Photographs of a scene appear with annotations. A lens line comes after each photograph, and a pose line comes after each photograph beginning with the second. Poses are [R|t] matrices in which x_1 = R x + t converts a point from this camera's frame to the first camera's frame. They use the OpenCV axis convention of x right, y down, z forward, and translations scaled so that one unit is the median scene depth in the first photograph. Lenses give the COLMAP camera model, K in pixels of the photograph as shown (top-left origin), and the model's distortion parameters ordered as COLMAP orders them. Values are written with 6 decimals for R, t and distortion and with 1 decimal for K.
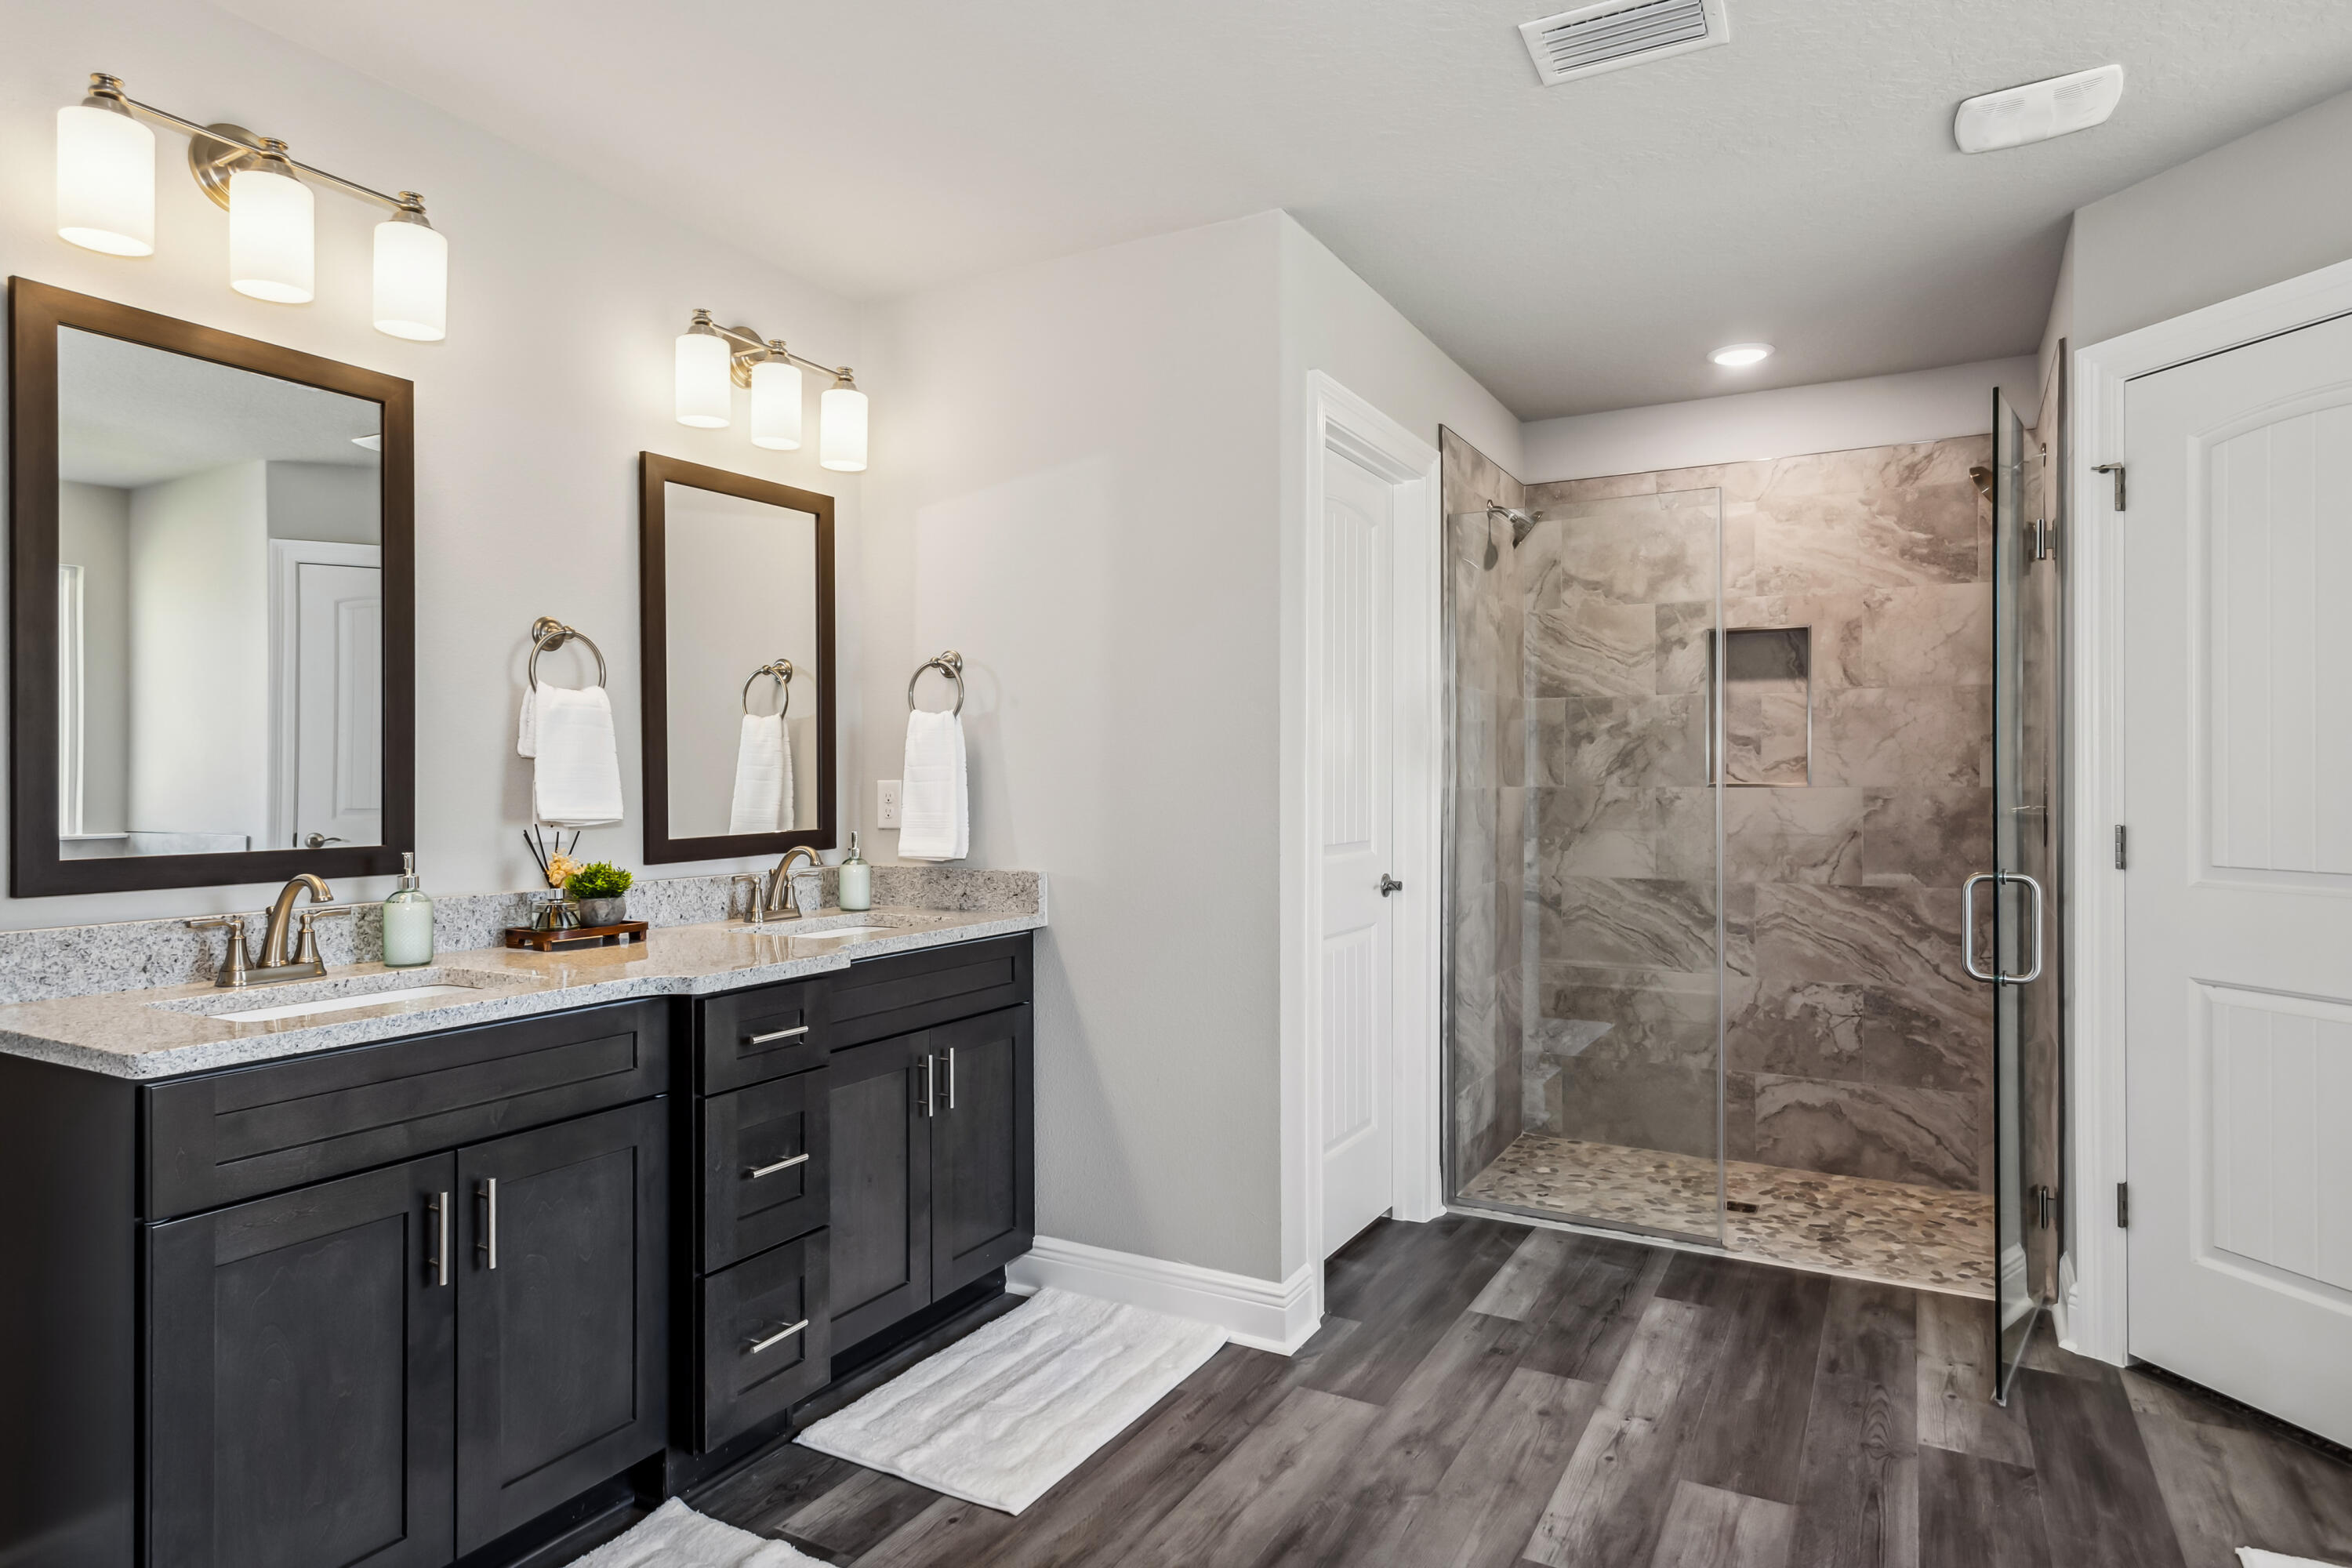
lens RADIAL K [[1338.3, 0, 1170.6], [0, 1338.3, 780.8], [0, 0, 1]] dist [0.015473, -0.000590]
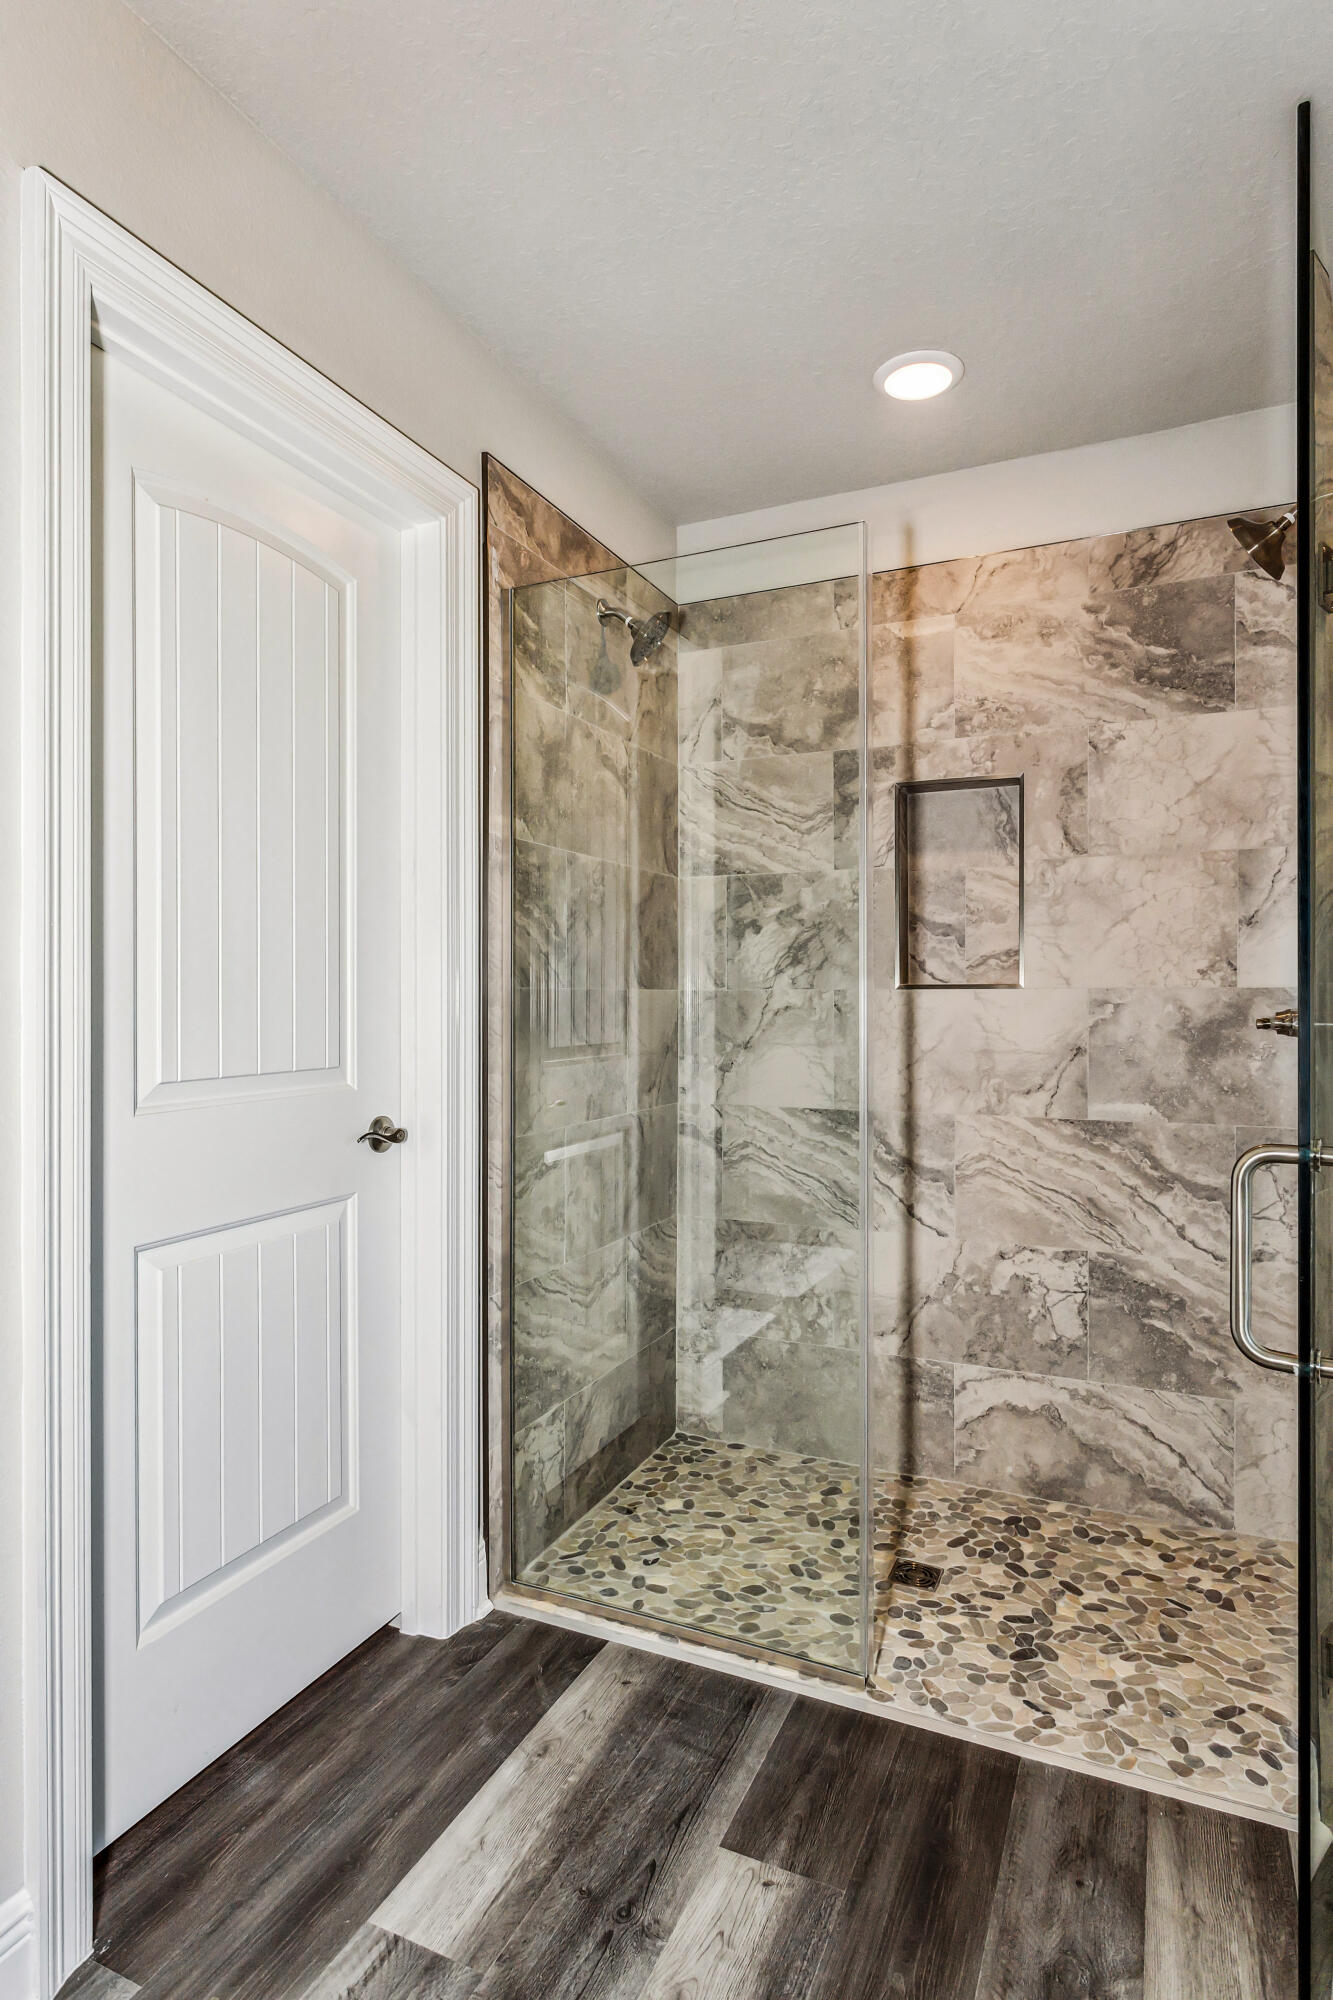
lens RADIAL K [[1081.6, 0, 666.5], [0, 1081.6, 1000.0], [0, 0, 1]] dist [-0.000596, 0.000564]
pose [[0.997292, -0.000044, 0.073547, 0.237476], [-0.000071, 0.999999, 0.001550, 0.010440], [-0.073547, -0.001551, 0.997291, 0.417664]]
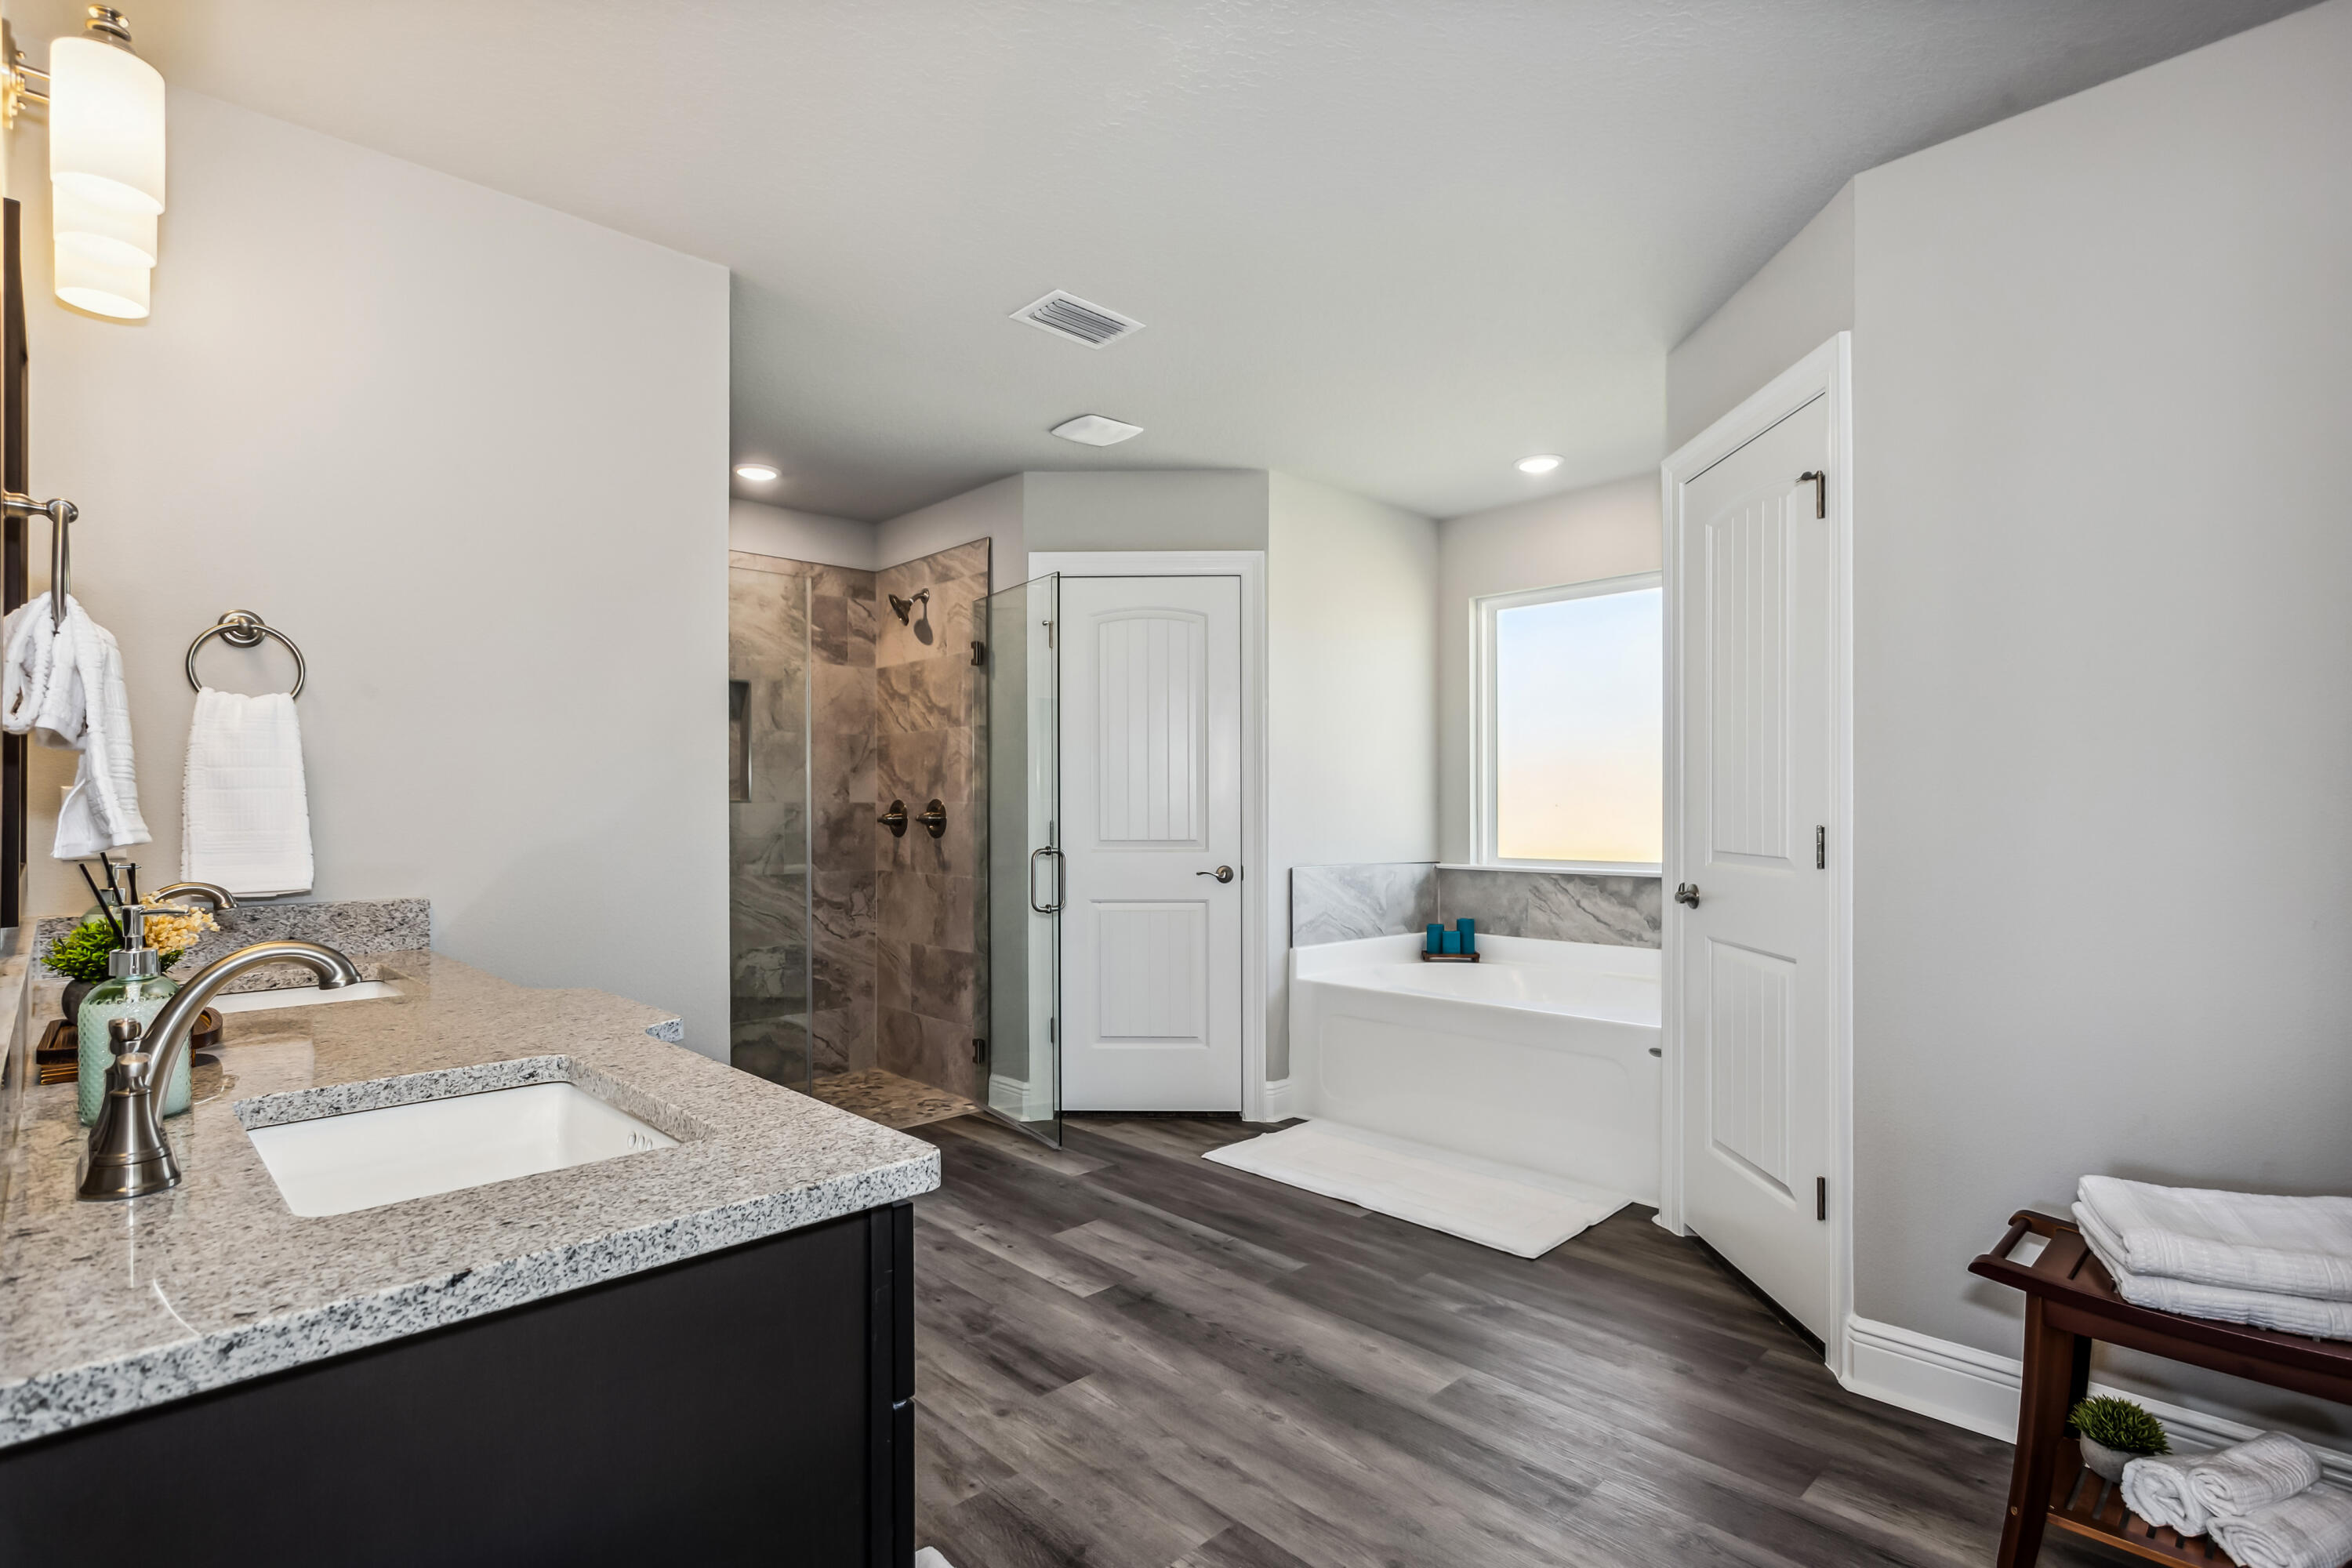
lens RADIAL K [[1147.1, 0, 1171.3], [0, 1147.1, 809.1], [0, 0, 1]] dist [-0.000042, 0.000047]
pose [[0.295154, -0.003398, 0.955444, -0.501693], [0.002454, 0.999993, 0.002798, 0.009028], [-0.955447, 0.001519, 0.295160, 0.271353]]
